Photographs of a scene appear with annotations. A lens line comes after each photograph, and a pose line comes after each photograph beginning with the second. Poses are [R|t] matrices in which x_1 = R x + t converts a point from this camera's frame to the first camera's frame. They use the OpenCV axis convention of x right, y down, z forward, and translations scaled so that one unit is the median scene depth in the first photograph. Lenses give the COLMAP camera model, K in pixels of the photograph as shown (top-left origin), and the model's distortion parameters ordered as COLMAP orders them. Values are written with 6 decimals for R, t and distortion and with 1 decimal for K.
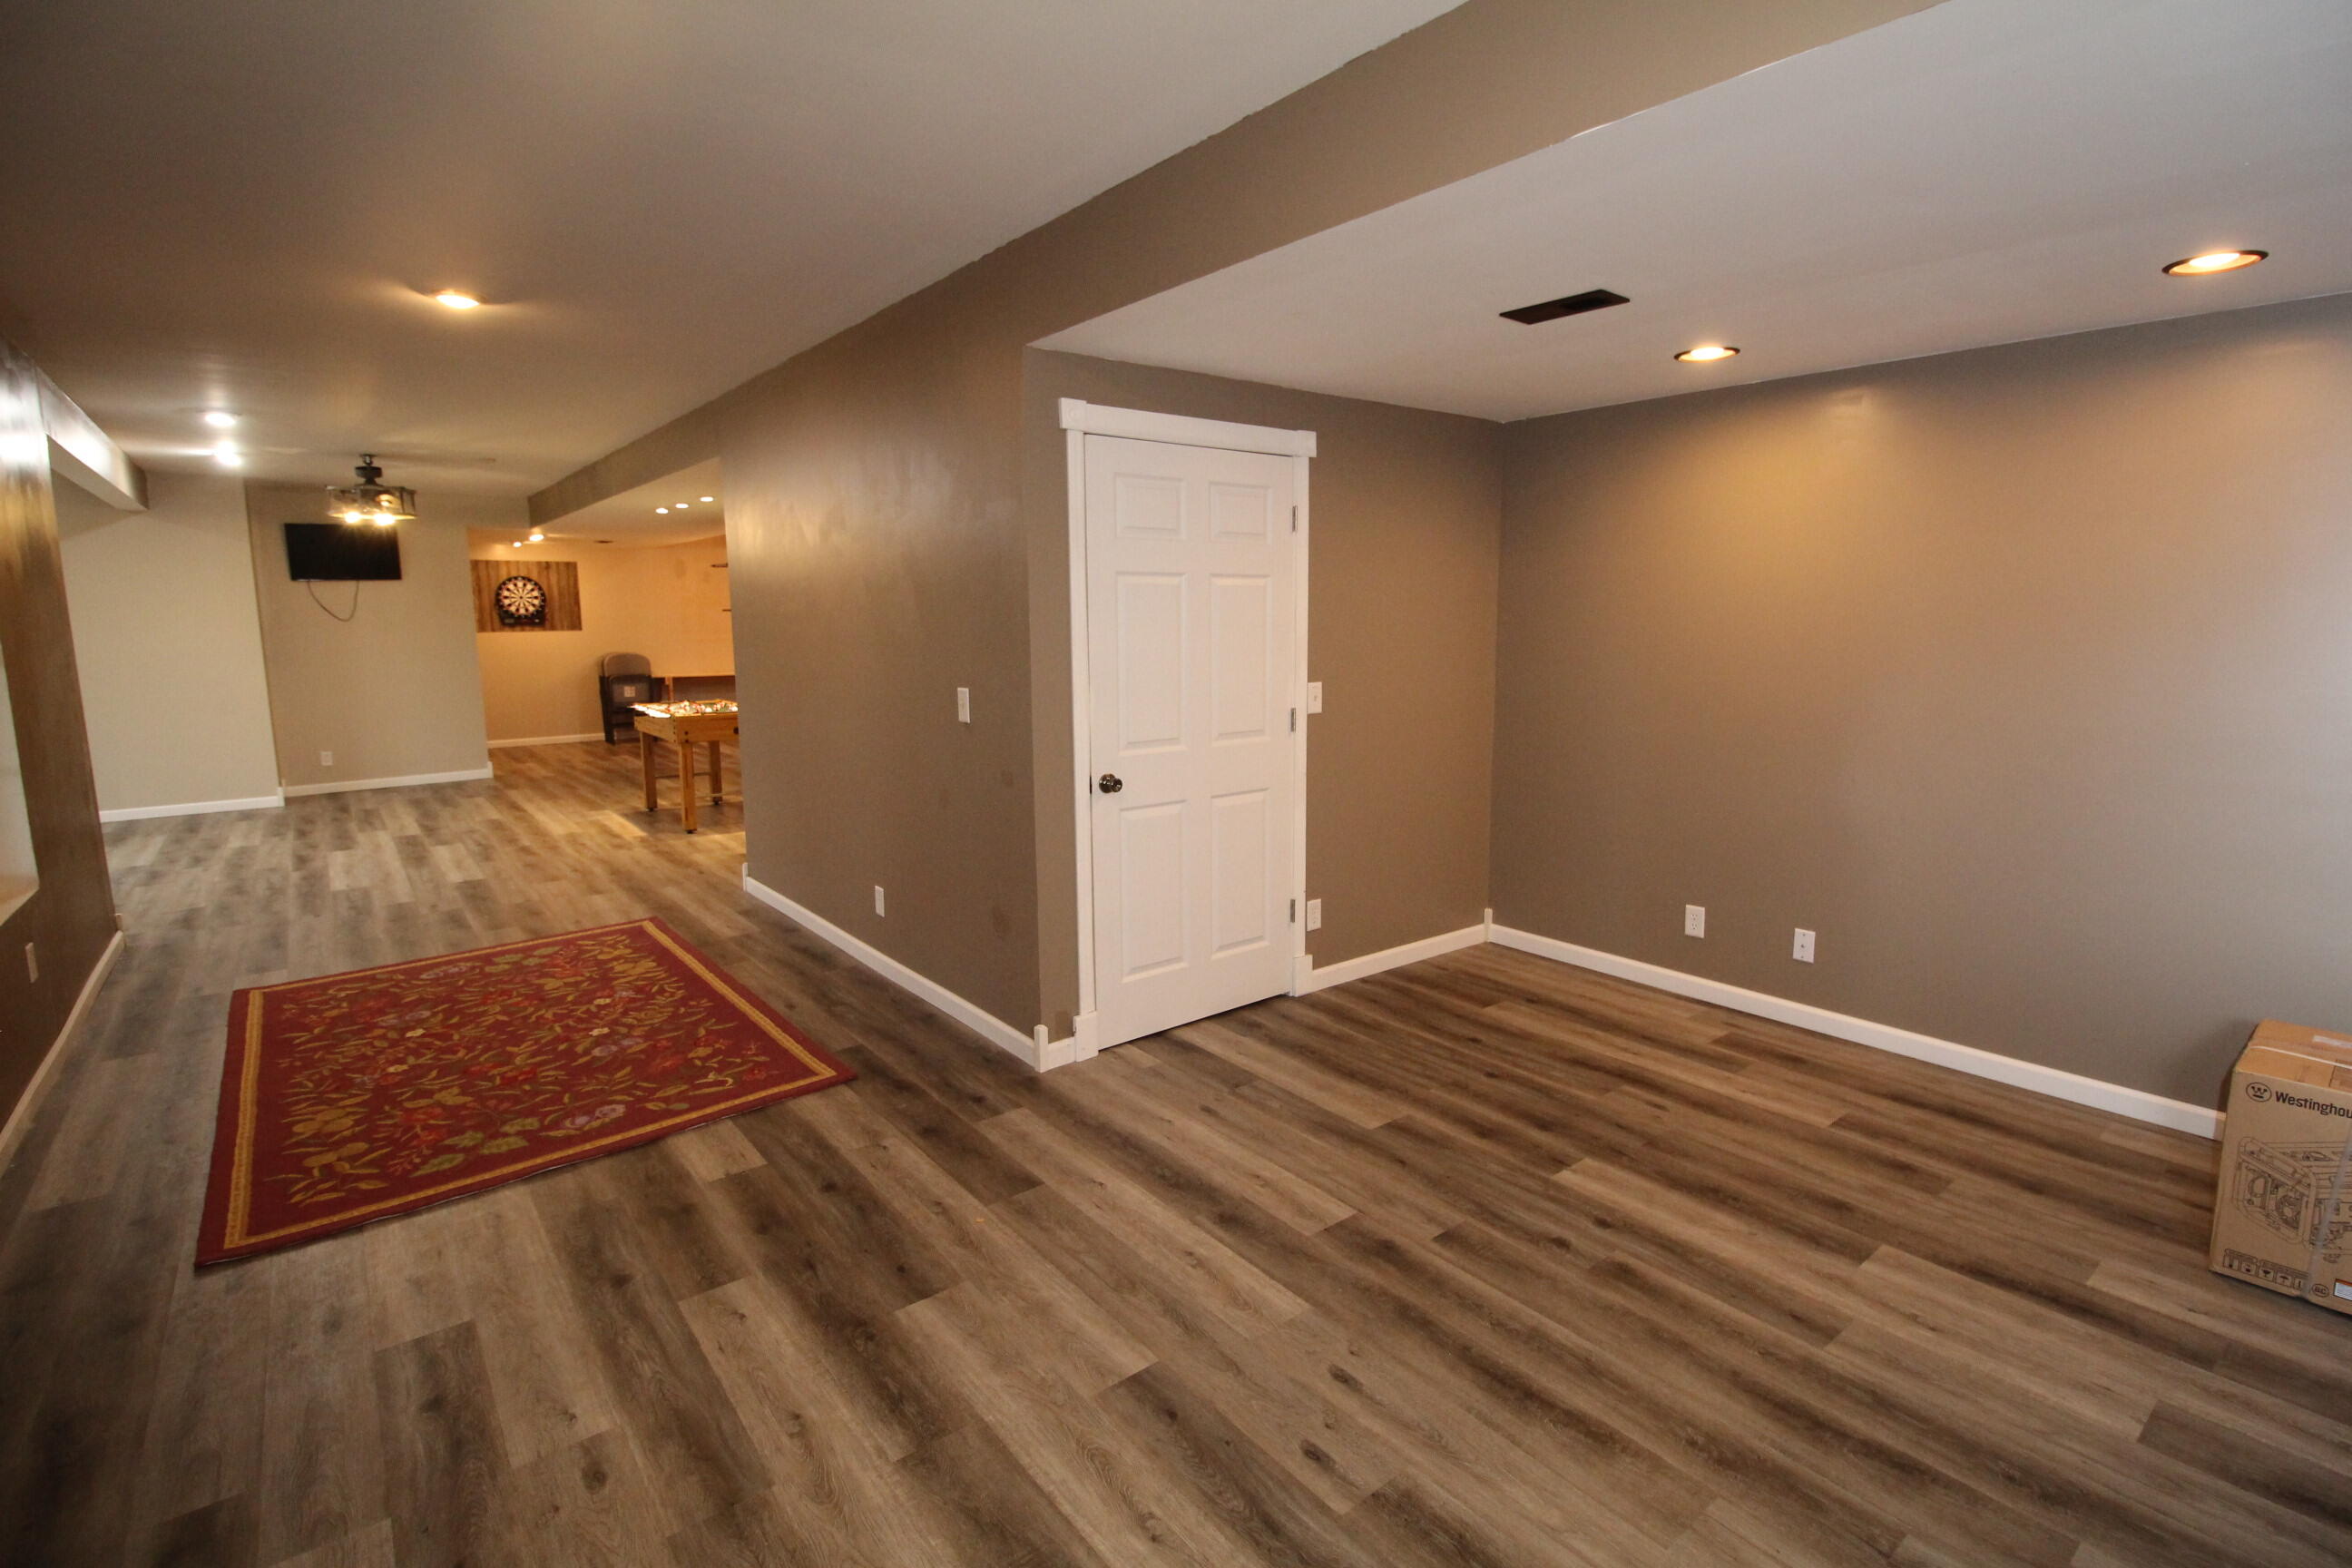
lens RADIAL K [[1107.0, 0, 1168.8], [0, 1107.0, 778.4], [0, 0, 1]] dist [-0.011789, -0.004874]
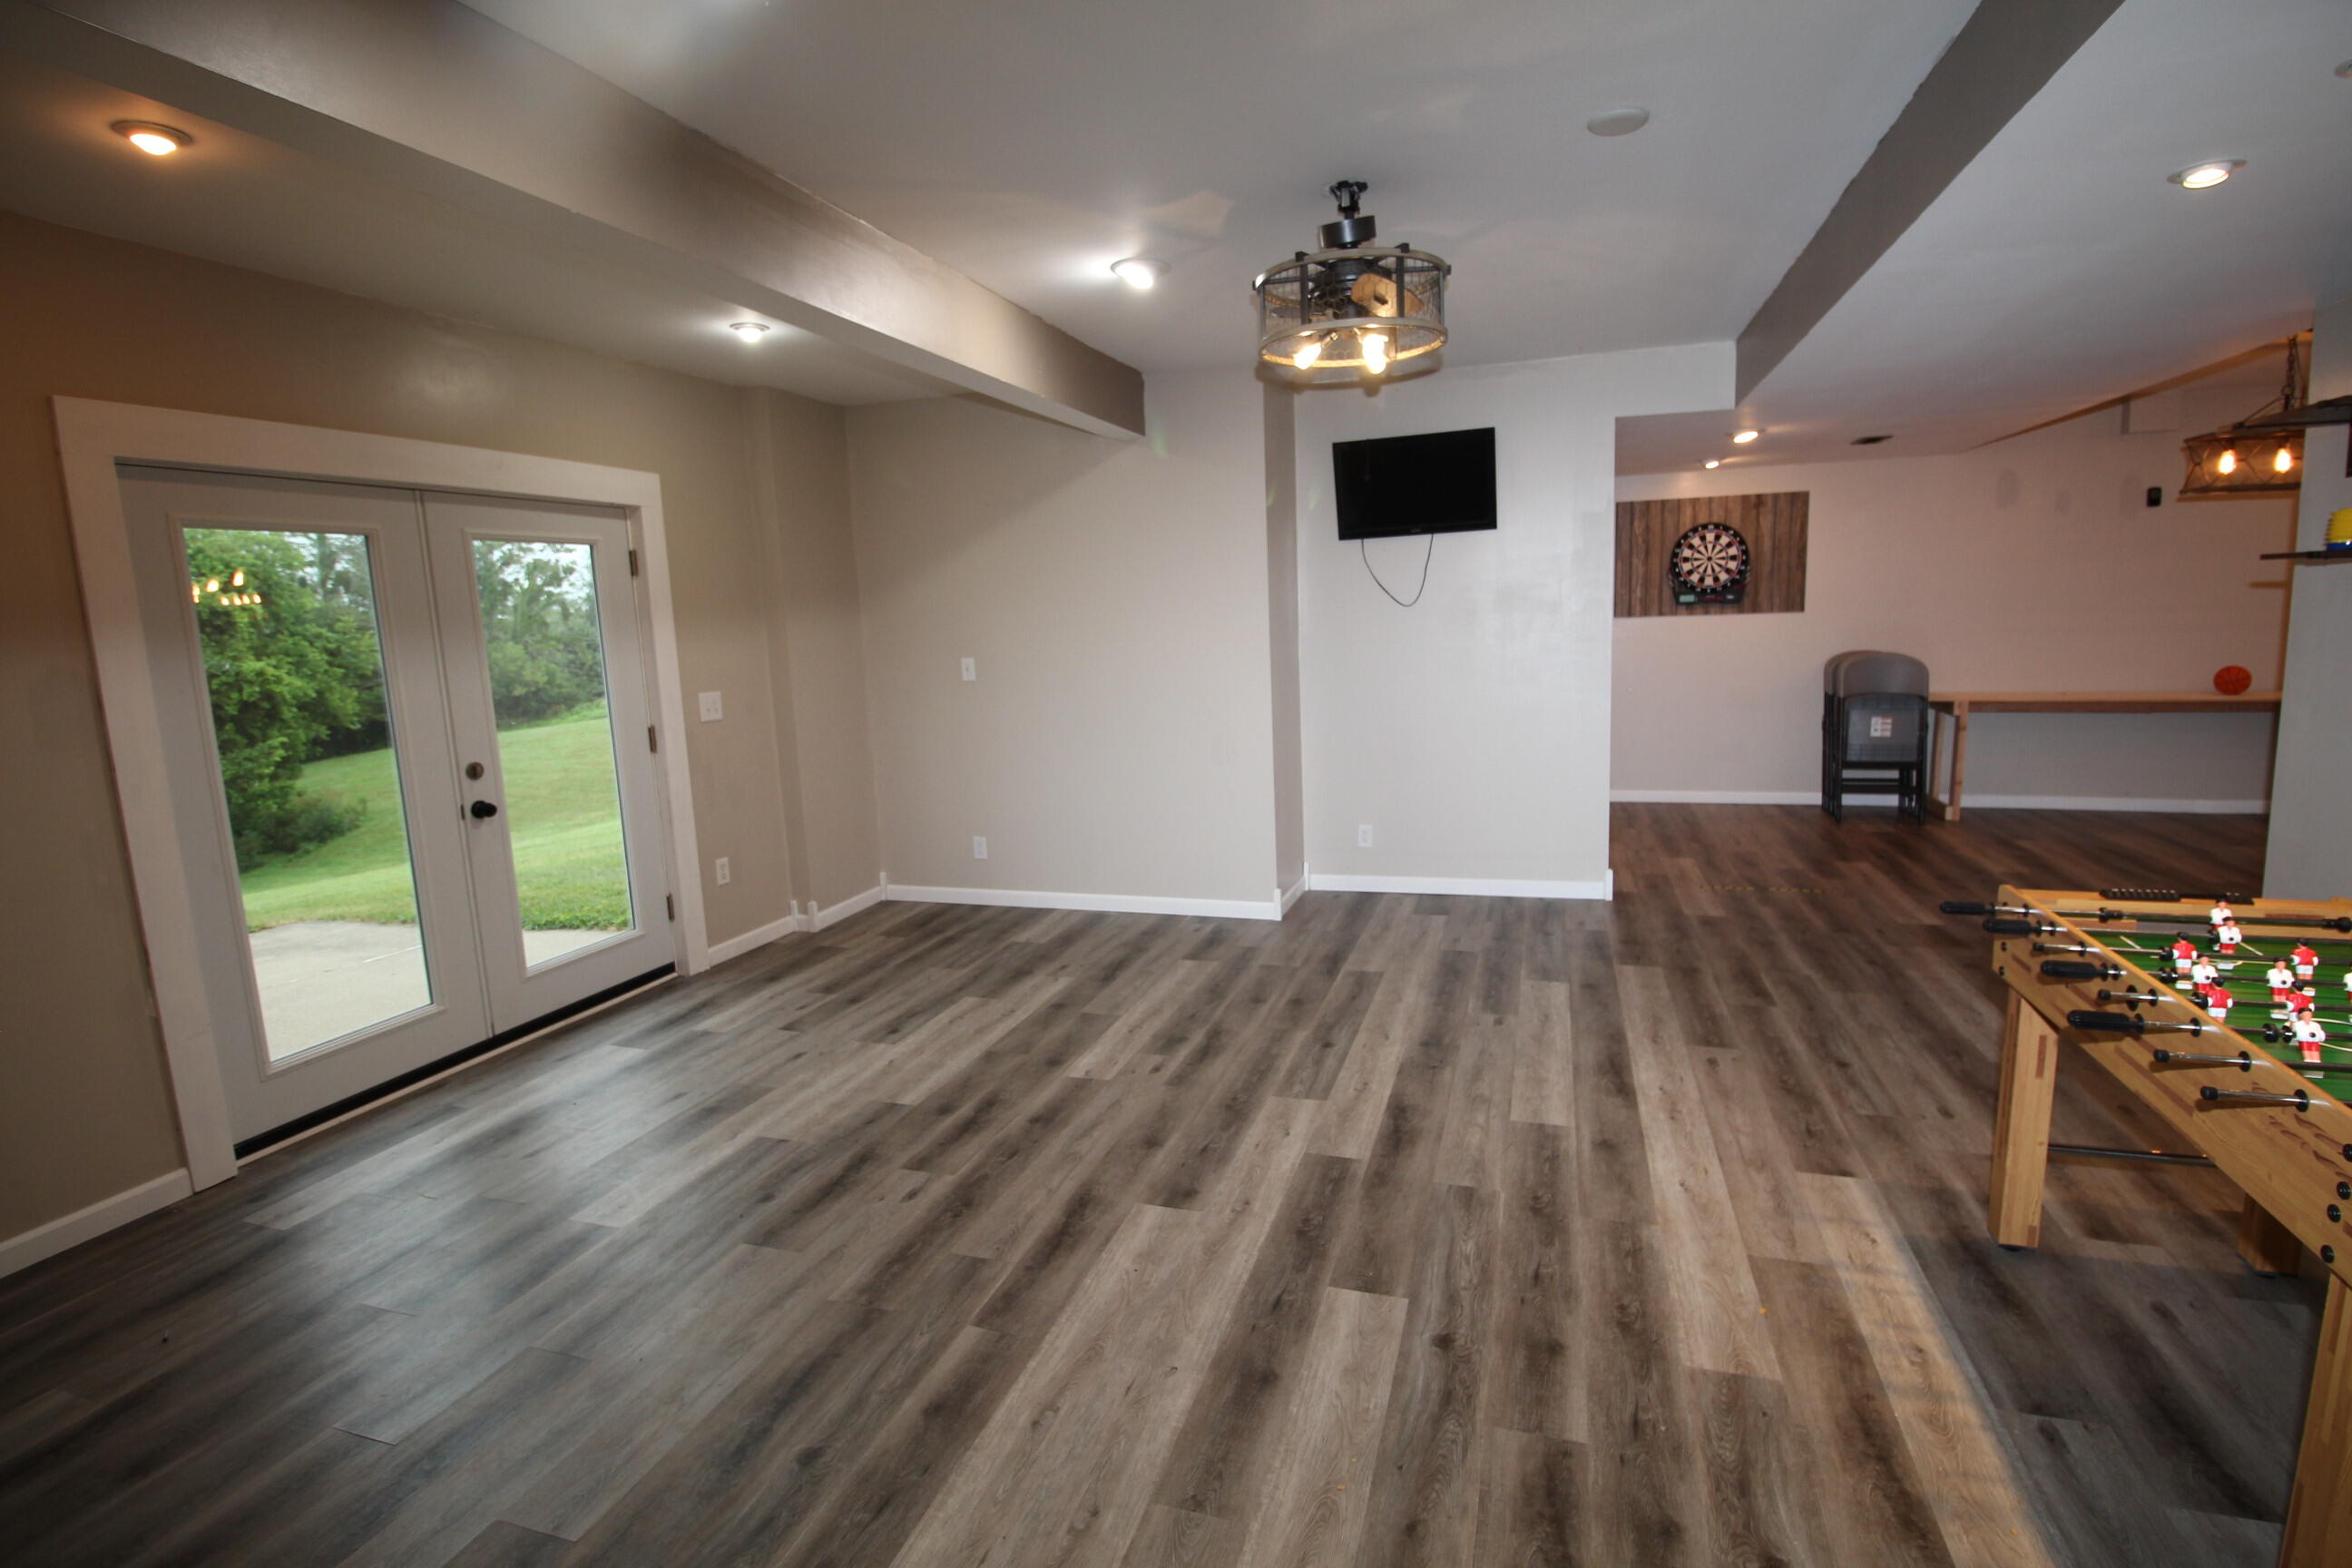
lens RADIAL K [[1107.0, 0, 1187.6], [0, 1107.0, 786.2], [0, 0, 1]] dist [-0.011789, -0.004874]
pose [[0.563569, 0.110876, -0.818594, -0.237852], [-0.083293, 0.993528, 0.077227, -0.062257], [0.821859, 0.024660, 0.569157, 0.419486]]
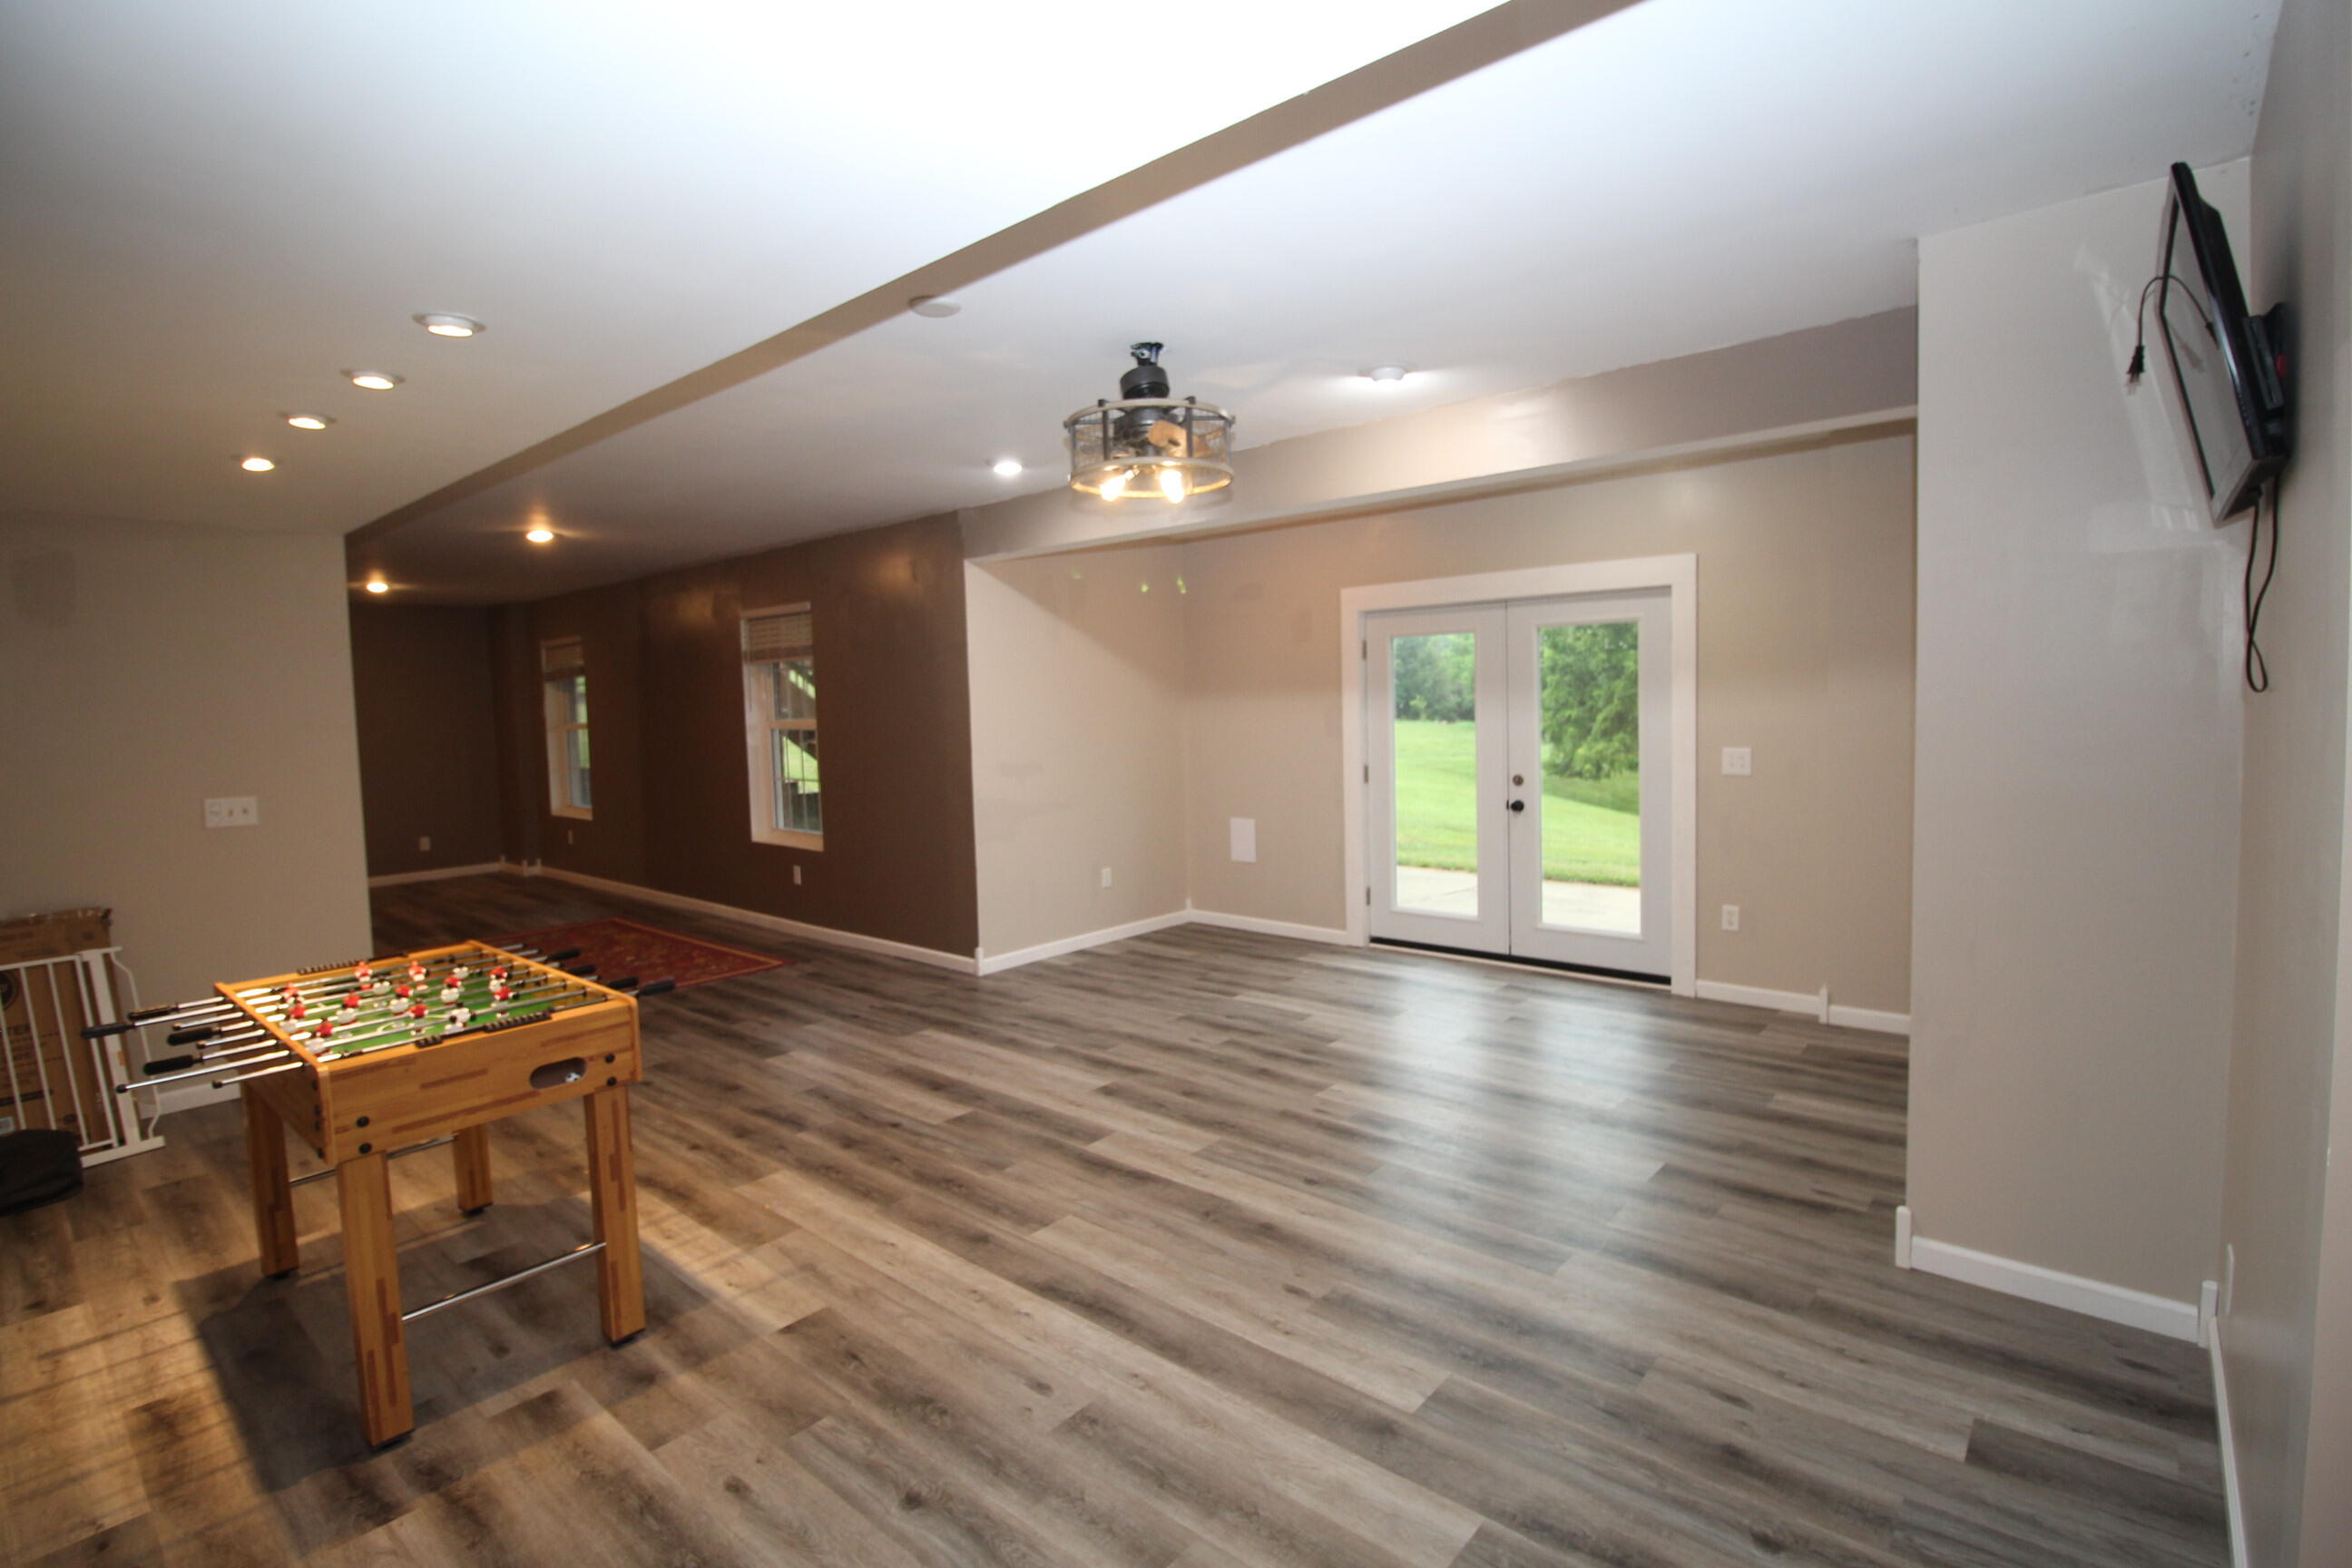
lens RADIAL K [[1107.0, 0, 1193.2], [0, 1107.0, 773.1], [0, 0, 1]] dist [-0.011789, -0.004874]
pose [[-0.980017, 0.040560, -0.194733, -0.808951], [-0.001051, 0.977921, 0.208973, -0.330883], [0.198909, 0.205001, -0.958337, 2.219087]]
